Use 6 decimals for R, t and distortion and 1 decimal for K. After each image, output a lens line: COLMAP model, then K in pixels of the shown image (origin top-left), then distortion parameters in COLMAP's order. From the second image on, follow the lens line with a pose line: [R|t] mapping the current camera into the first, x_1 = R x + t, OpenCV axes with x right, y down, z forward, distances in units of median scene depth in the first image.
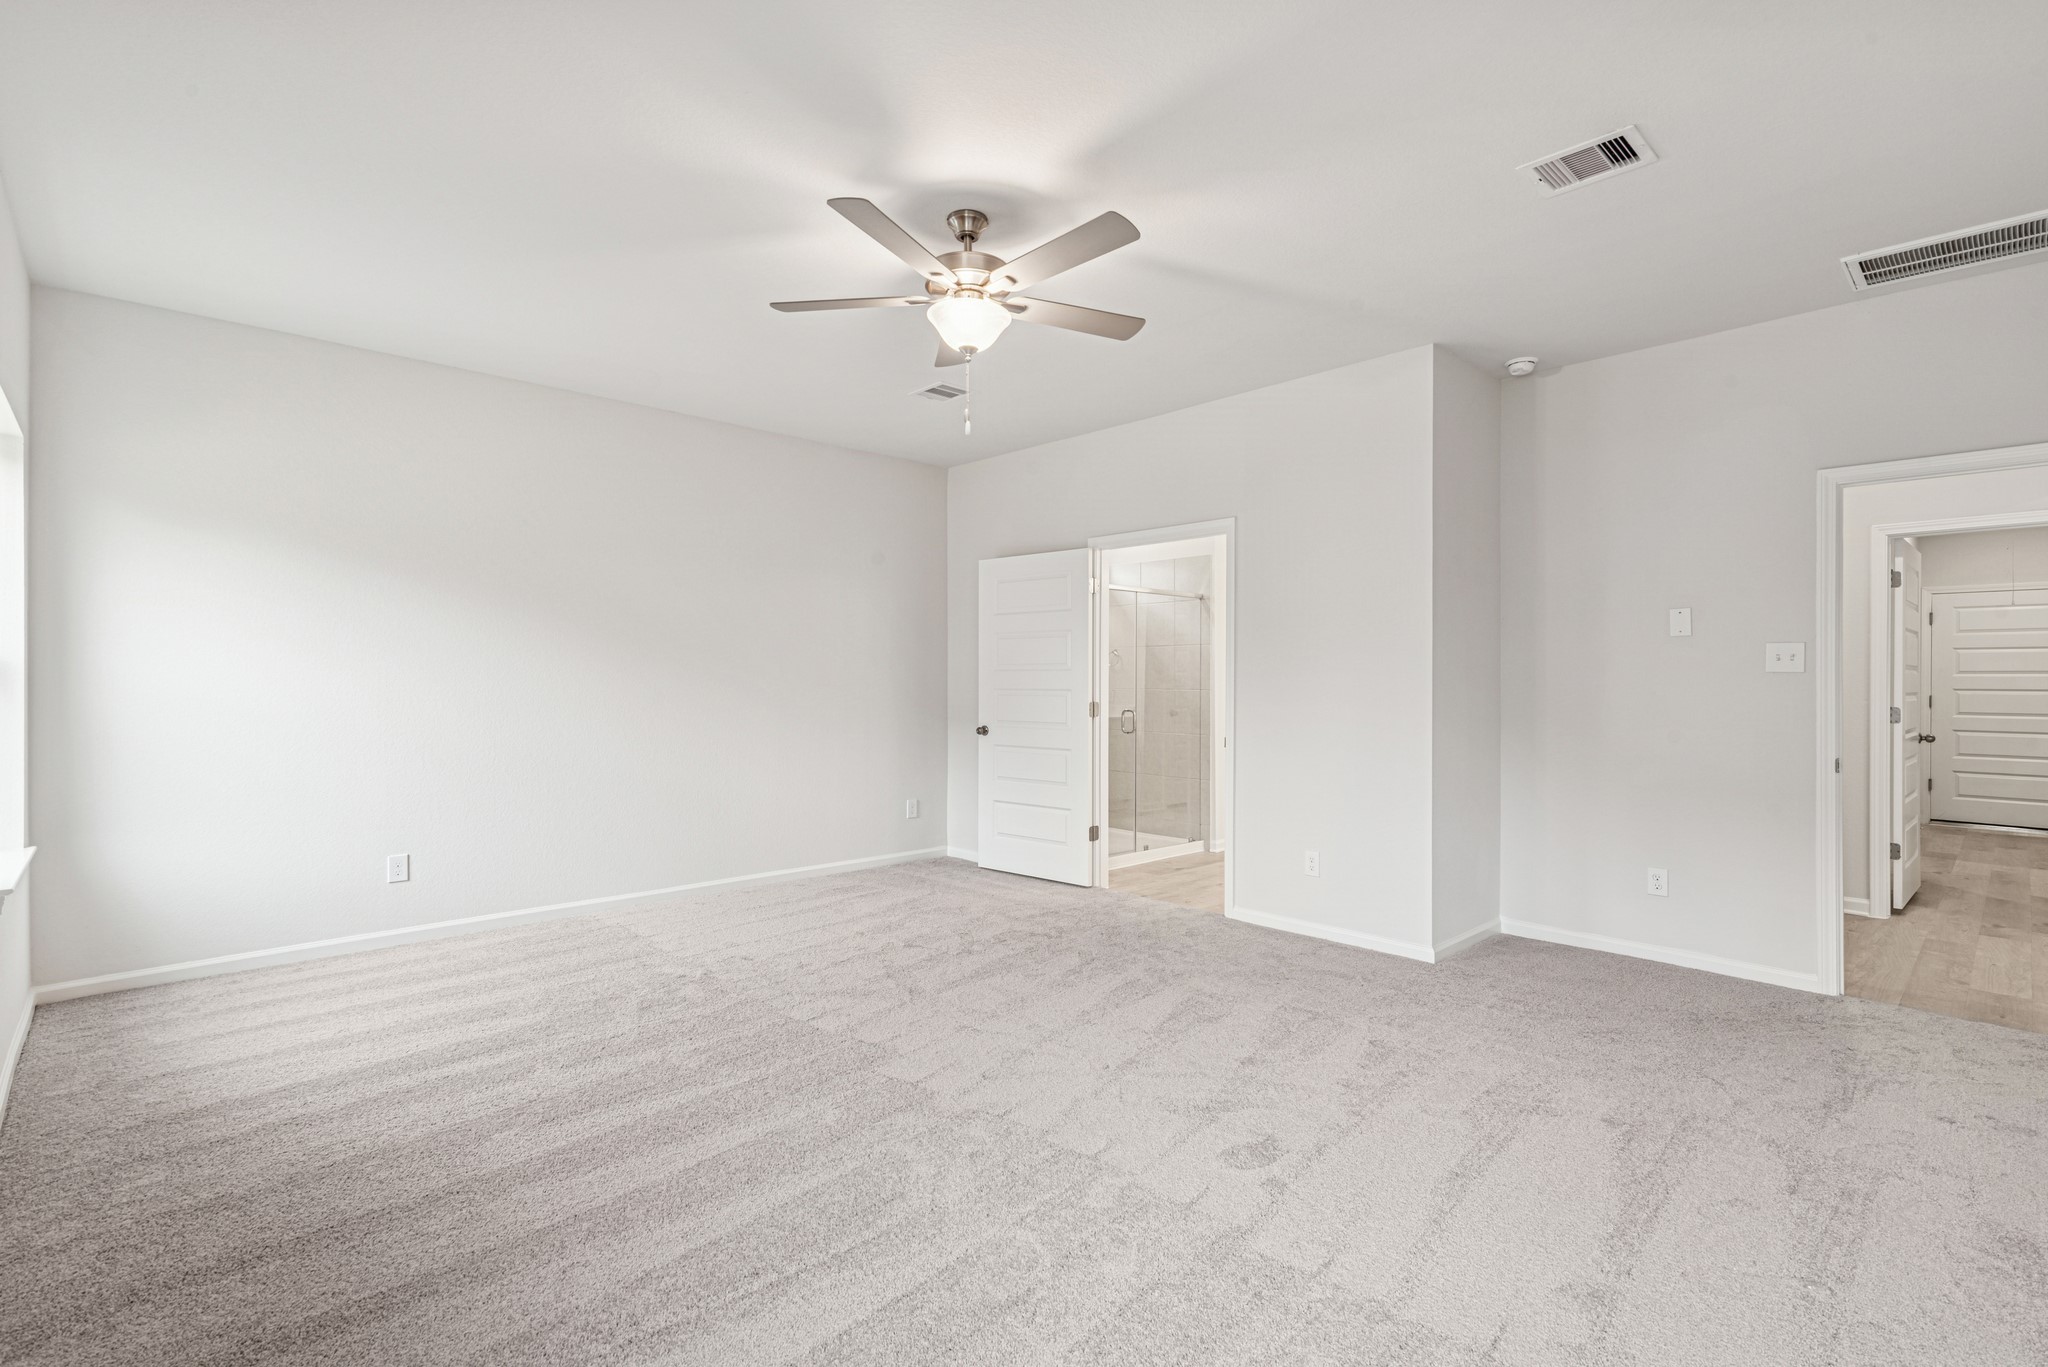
lens RADIAL K [[940.7, 0, 1023.3], [0, 940.7, 680.5], [0, 0, 1]] dist [0.013053, -0.004914]
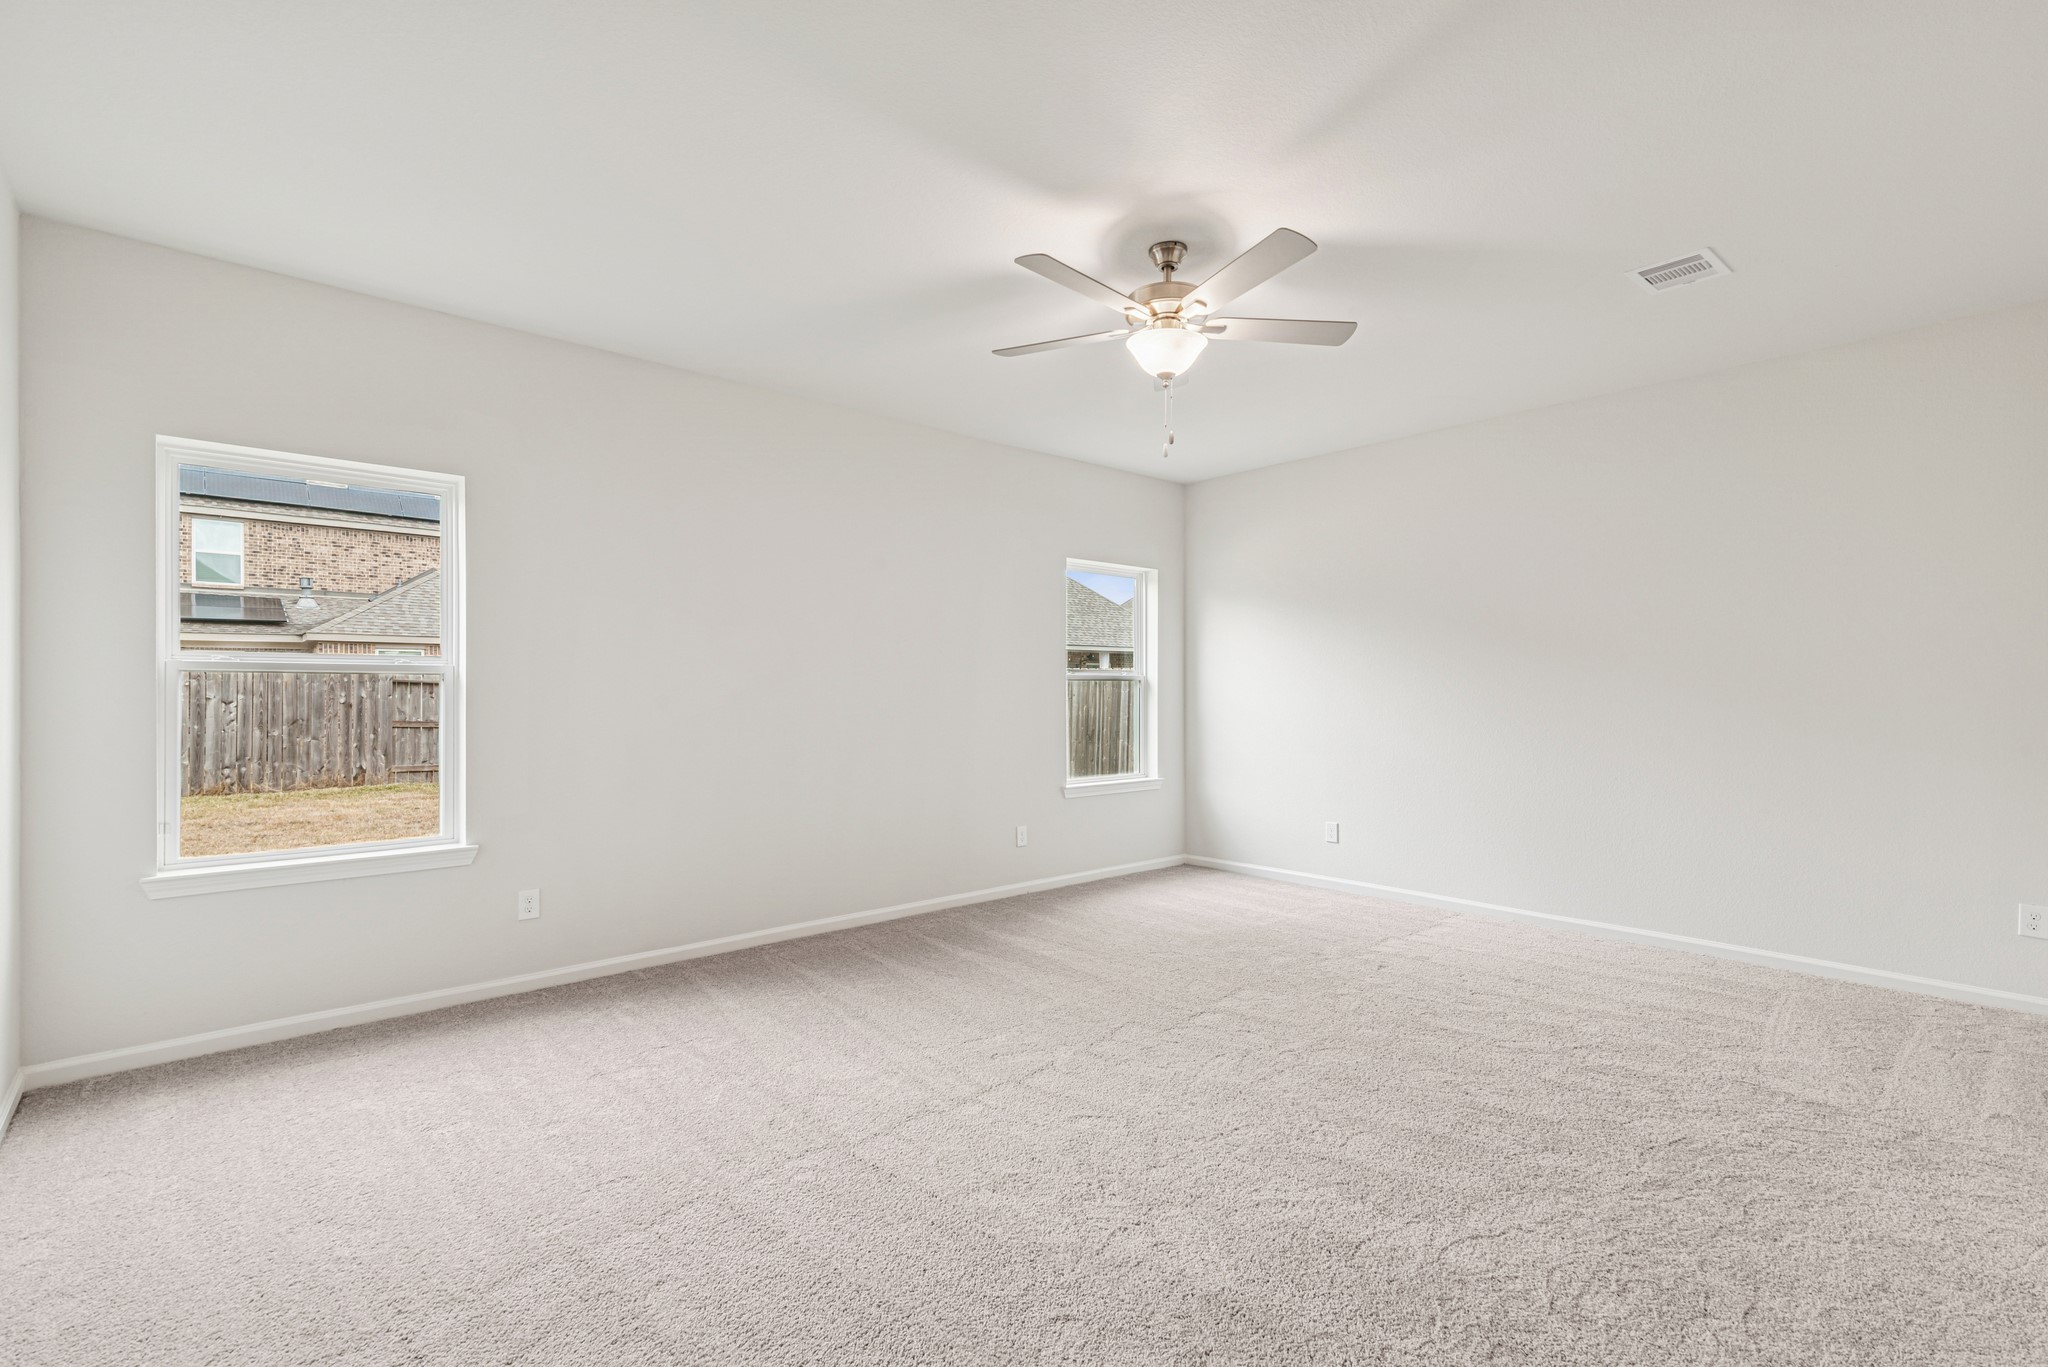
lens RADIAL K [[940.7, 0, 1030.0], [0, 940.7, 691.0], [0, 0, 1]] dist [0.013053, -0.004914]
pose [[-0.039064, -0.002523, -0.999234, 0.728325], [-0.002874, 0.999993, -0.002413, 0.002839], [0.999233, 0.002778, -0.039071, 0.653584]]
